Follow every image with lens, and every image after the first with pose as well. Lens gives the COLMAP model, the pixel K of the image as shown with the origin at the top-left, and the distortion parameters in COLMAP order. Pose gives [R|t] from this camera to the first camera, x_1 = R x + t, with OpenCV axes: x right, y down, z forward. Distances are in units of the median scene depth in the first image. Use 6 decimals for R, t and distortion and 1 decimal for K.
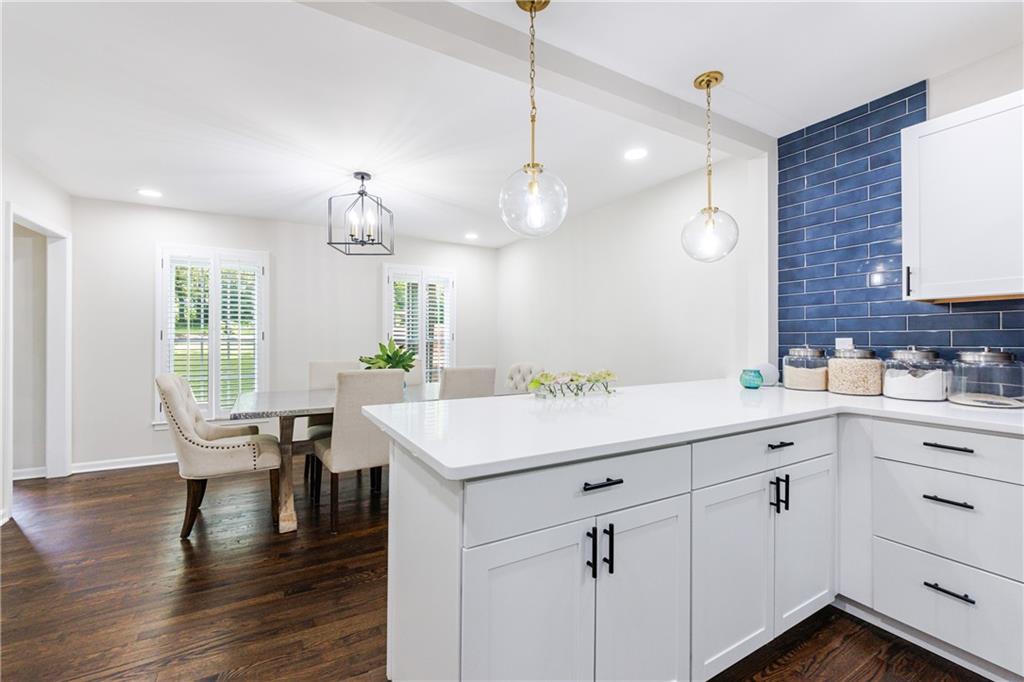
lens RADIAL K [[430.0, 0, 512.0], [0, 430.0, 341.0], [0, 0, 1]] dist [-0.003953, -0.000526]
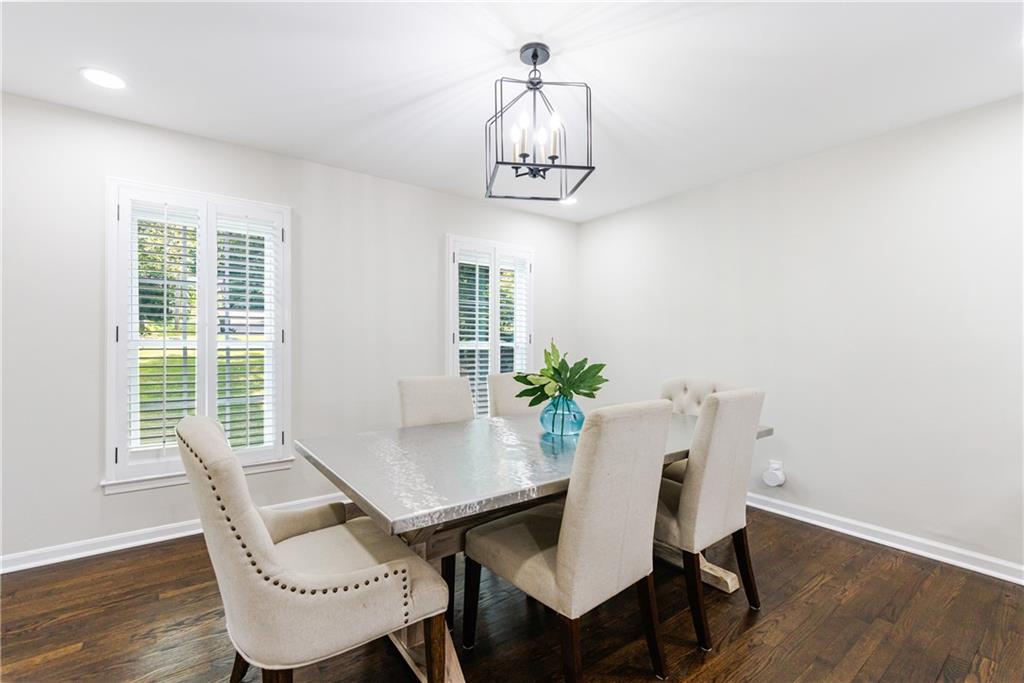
lens RADIAL K [[443.2, 0, 512.1], [0, 443.2, 345.3], [0, 0, 1]] dist [-0.010476, 0.000355]
pose [[0.992852, 0.003222, 0.119310, -0.526041], [-0.003361, 0.999994, 0.000961, 0.000280], [-0.119306, -0.001355, 0.992857, 0.501066]]
